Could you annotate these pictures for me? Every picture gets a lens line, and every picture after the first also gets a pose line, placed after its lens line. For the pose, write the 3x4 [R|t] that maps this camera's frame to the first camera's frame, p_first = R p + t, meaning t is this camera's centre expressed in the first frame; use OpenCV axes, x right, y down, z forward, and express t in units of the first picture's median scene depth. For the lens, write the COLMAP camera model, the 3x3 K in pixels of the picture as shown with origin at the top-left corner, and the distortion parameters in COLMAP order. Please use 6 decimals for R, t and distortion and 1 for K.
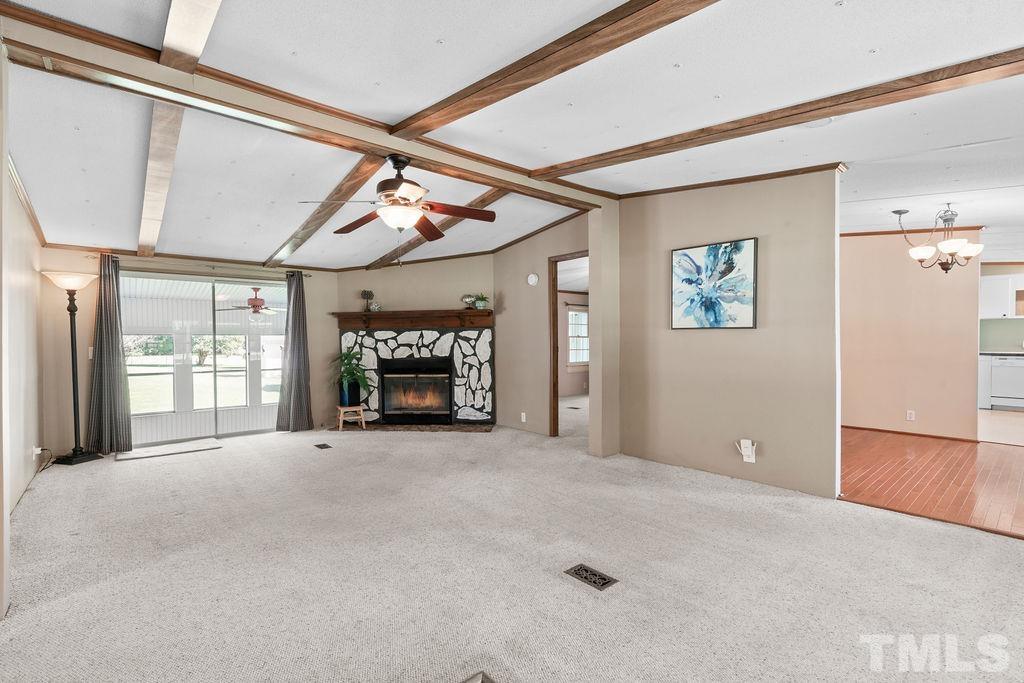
lens RADIAL K [[467.4, 0, 507.4], [0, 467.4, 339.7], [0, 0, 1]] dist [0.001538, 0.001287]
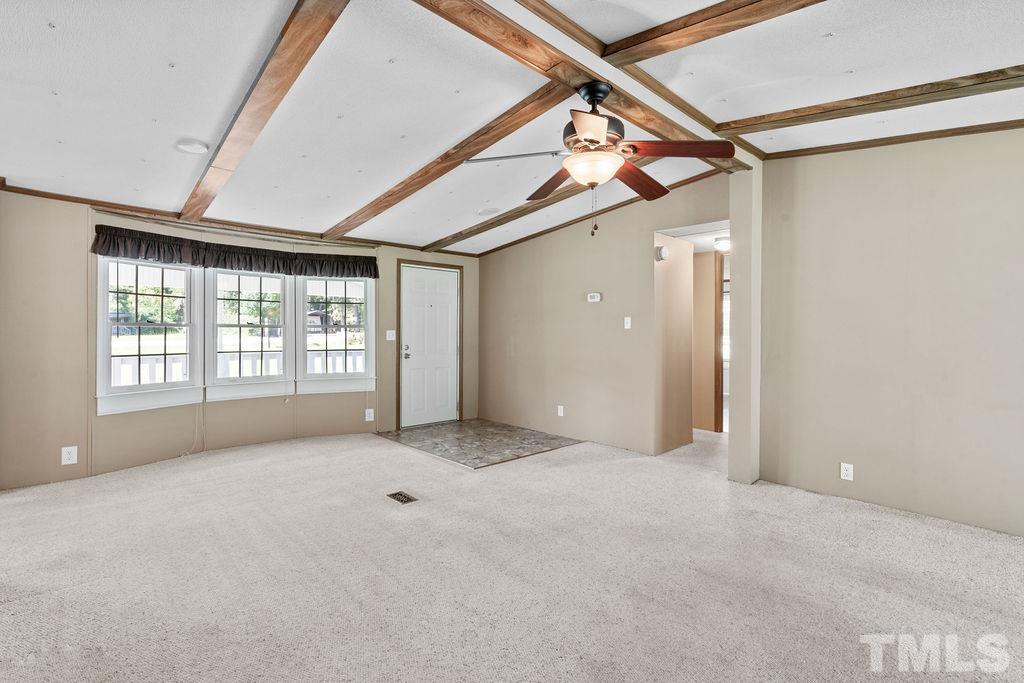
lens RADIAL K [[467.4, 0, 507.4], [0, 467.4, 339.7], [0, 0, 1]] dist [0.001538, 0.001287]
pose [[-0.999127, 0.000565, -0.041769, -0.031176], [-0.000185, 0.999839, 0.017945, -0.002491], [0.041772, 0.017937, -0.998966, 0.888409]]
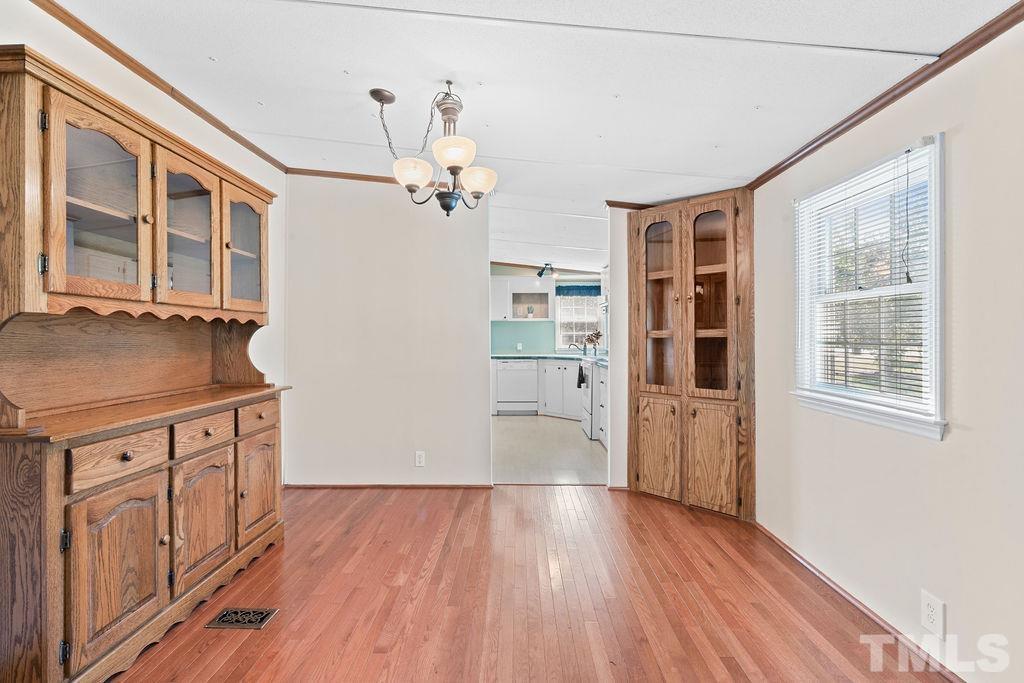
lens RADIAL K [[473.9, 0, 515.3], [0, 473.9, 339.3], [0, 0, 1]] dist [0.002085, 0.000672]
pose [[0.657974, -0.005605, 0.753020, 0.394748], [0.010528, 0.999943, -0.001755, -0.005956], [-0.752967, 0.009083, 0.657995, 0.402093]]
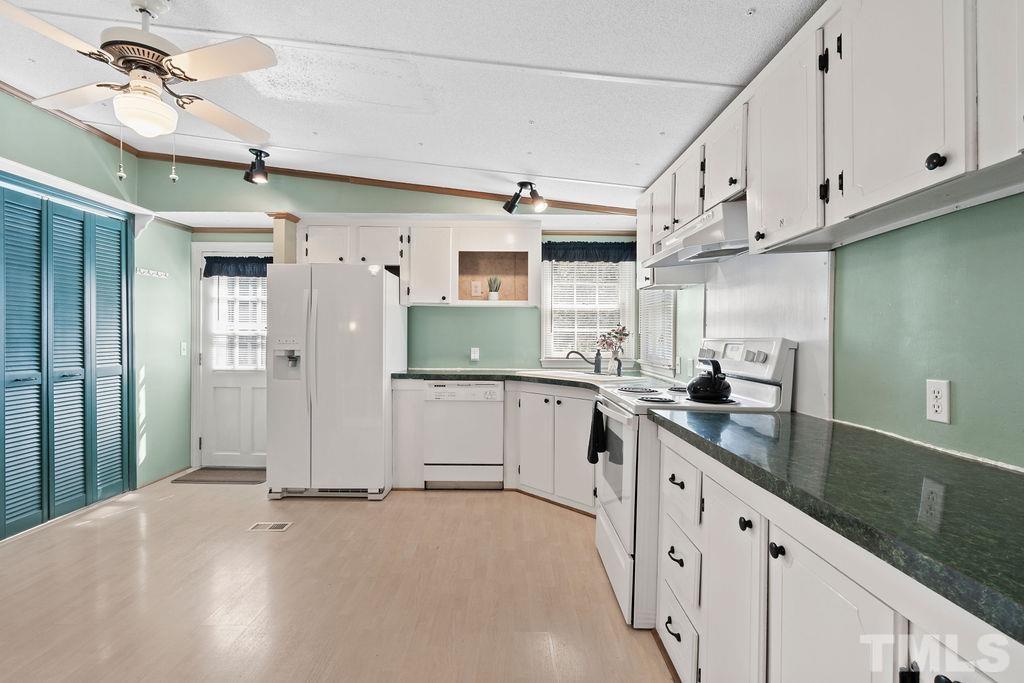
lens RADIAL K [[489.0, 0, 510.2], [0, 489.0, 334.7], [0, 0, 1]] dist [0.001058, 0.000333]
pose [[0.652921, 0.005920, 0.757403, 0.871454], [0.002015, 0.999952, -0.009552, -0.009694], [-0.757423, 0.007763, 0.652878, 0.739264]]
